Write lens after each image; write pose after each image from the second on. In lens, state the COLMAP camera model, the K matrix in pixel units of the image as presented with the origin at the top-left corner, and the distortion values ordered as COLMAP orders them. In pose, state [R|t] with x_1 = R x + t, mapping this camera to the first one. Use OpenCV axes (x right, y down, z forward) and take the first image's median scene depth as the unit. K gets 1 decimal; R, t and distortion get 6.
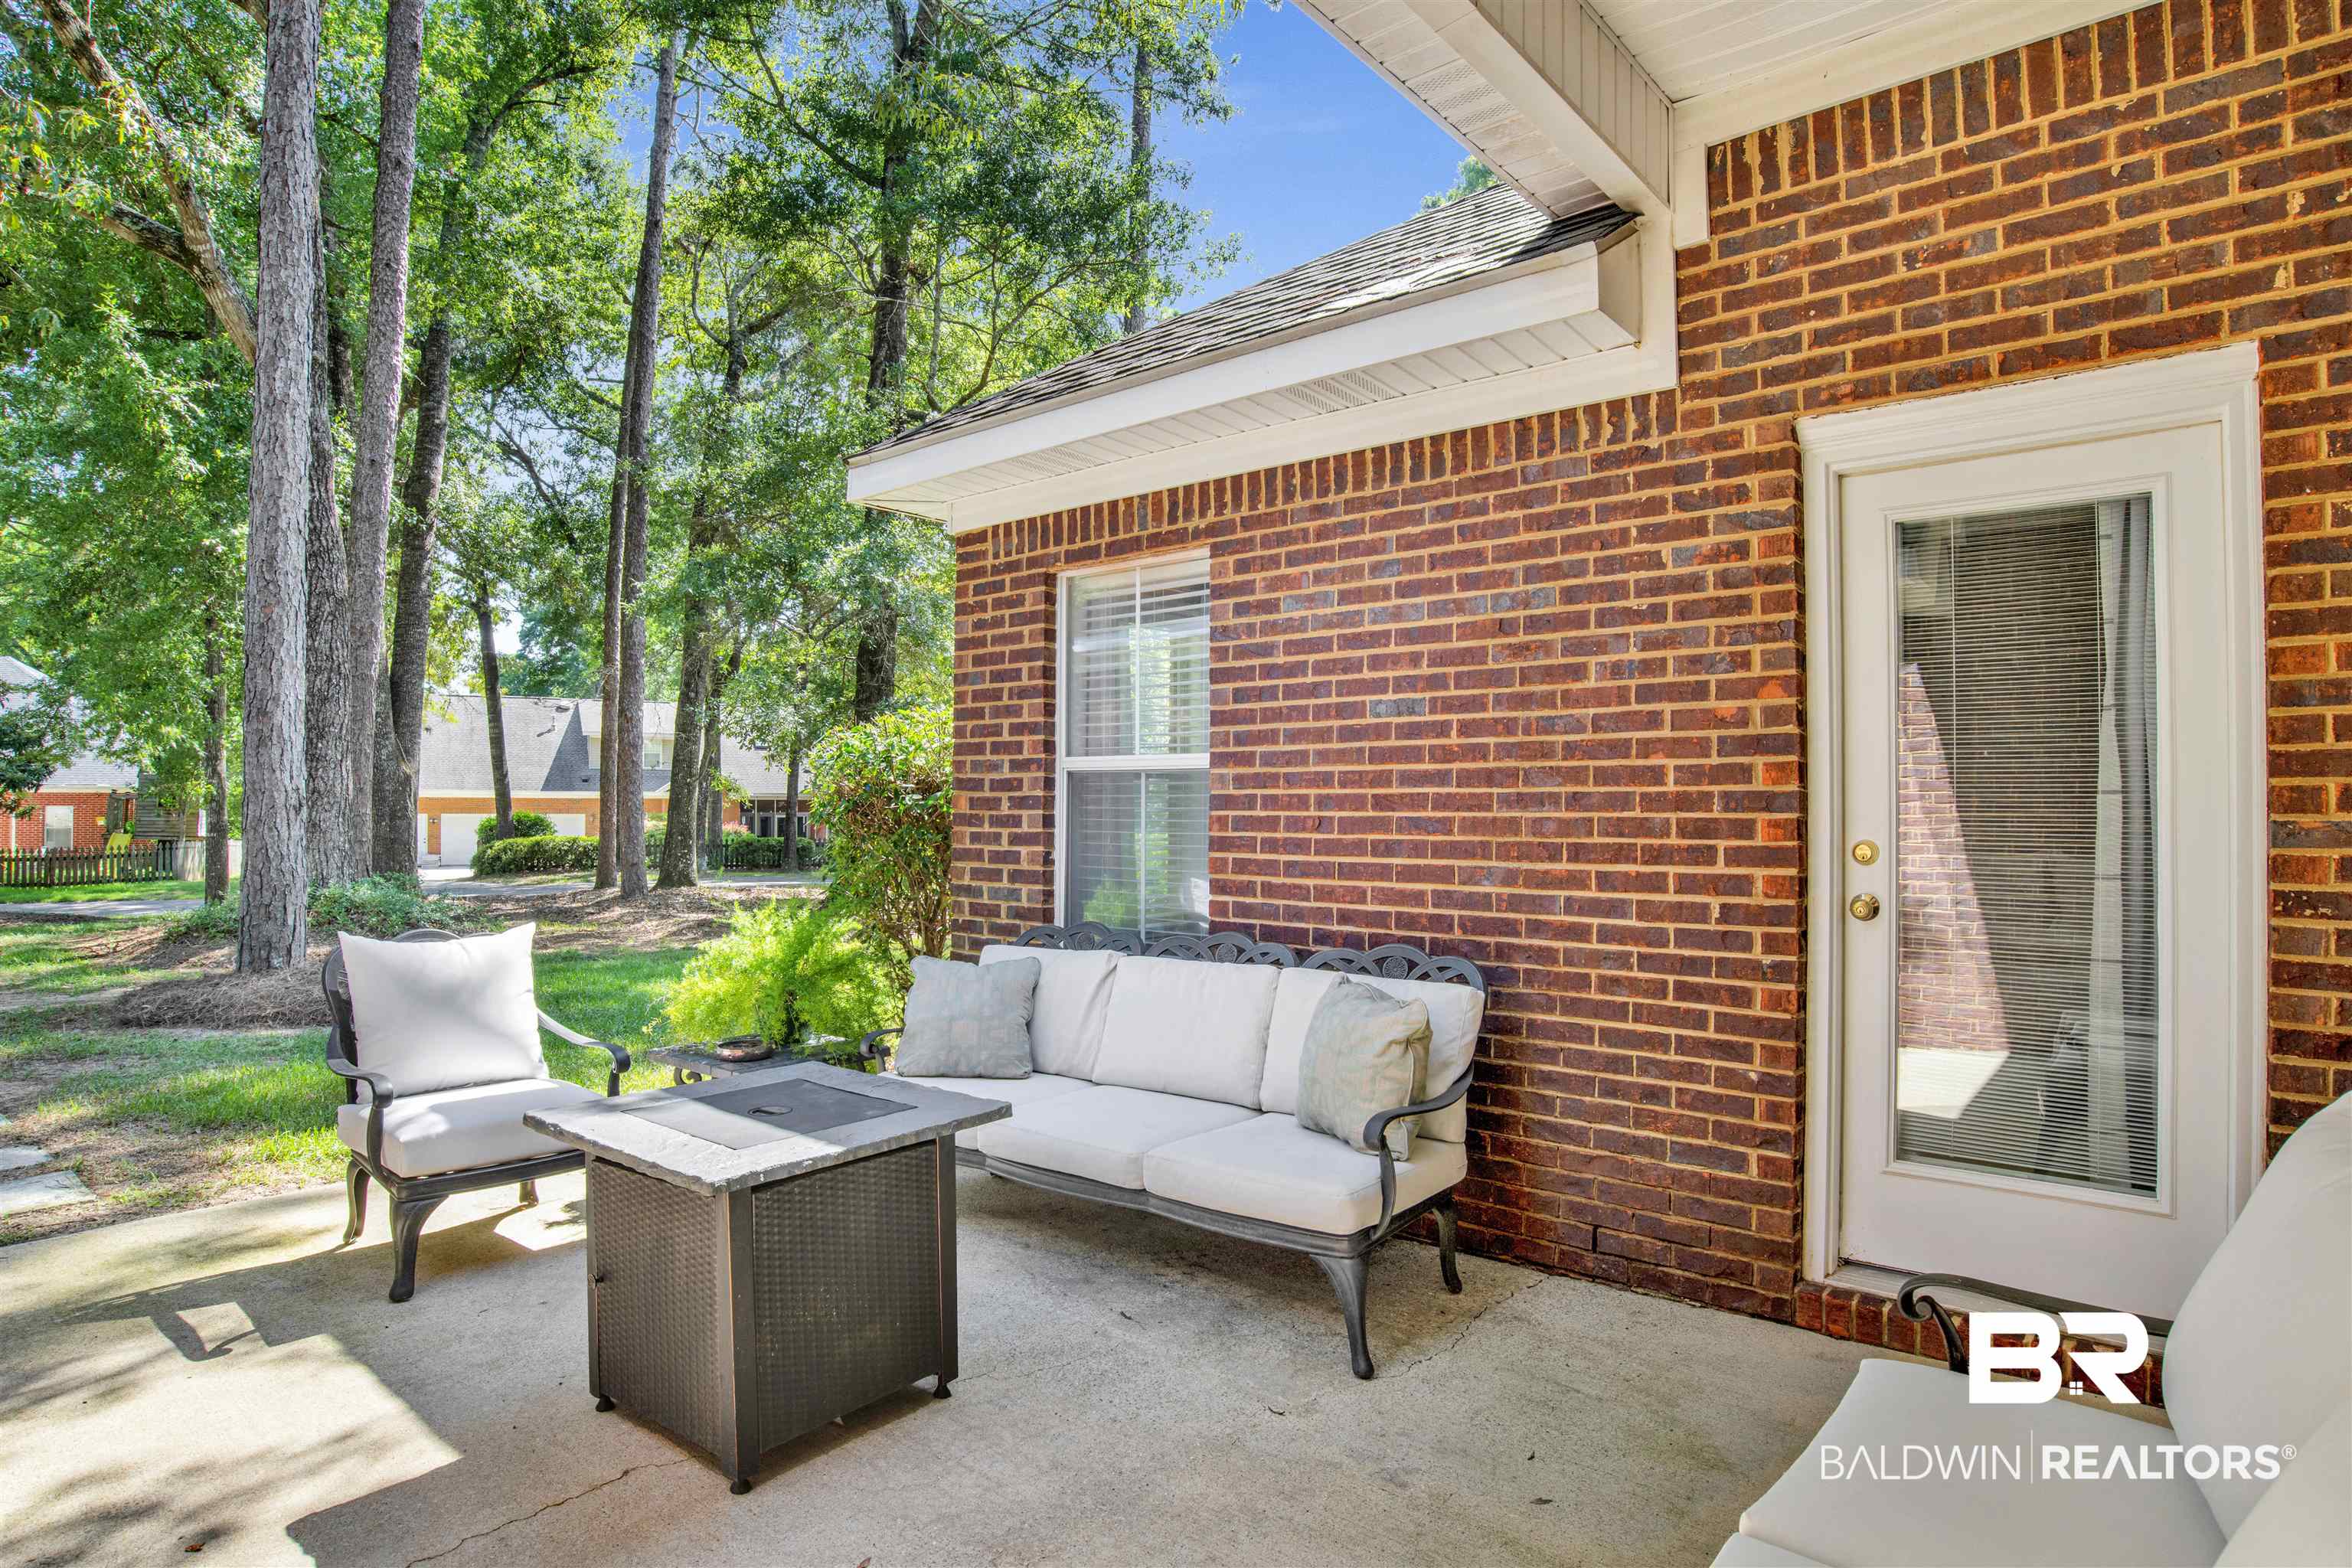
lens RADIAL K [[1269.1, 0, 1174.6], [0, 1269.1, 781.8], [0, 0, 1]] dist [-0.050796, 0.010041]
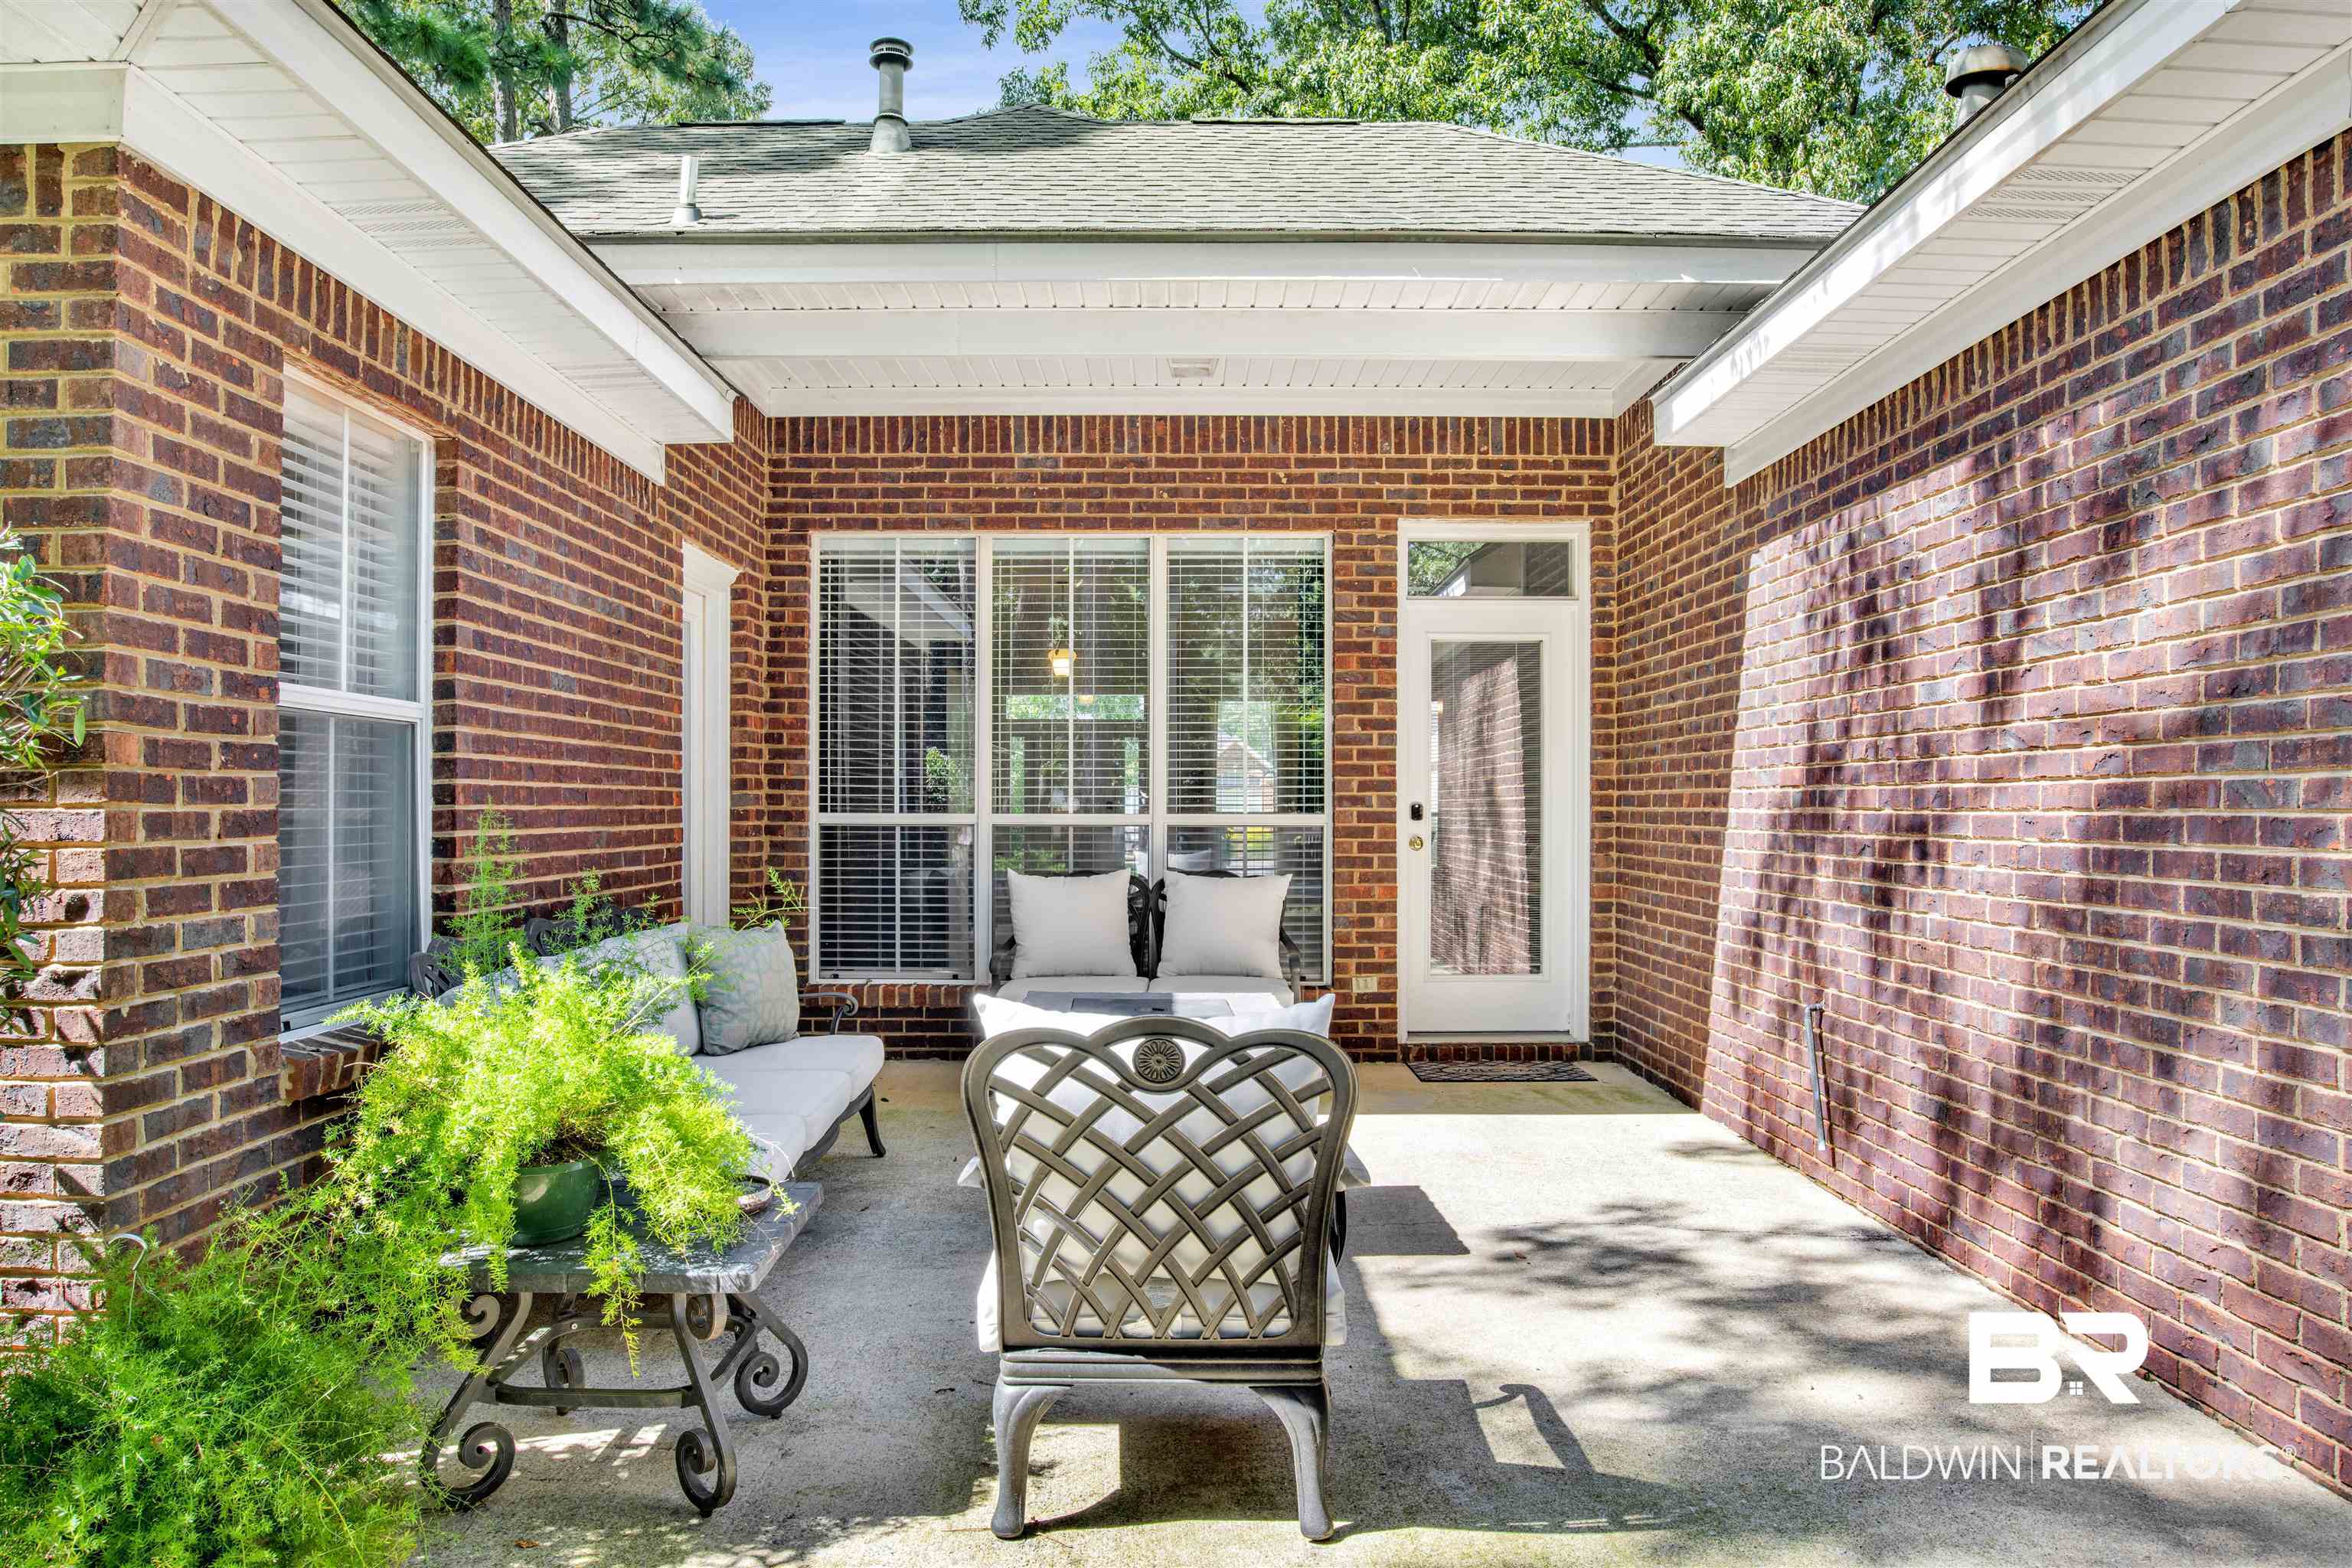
lens RADIAL K [[1520.4, 0, 1172.1], [0, 1520.4, 793.4], [0, 0, 1]] dist [0.000973, -0.000042]
pose [[-0.652825, 0.006535, 0.757481, -1.348468], [-0.001286, 0.999952, -0.009736, 0.060281], [-0.757508, -0.007330, -0.652785, 1.765172]]
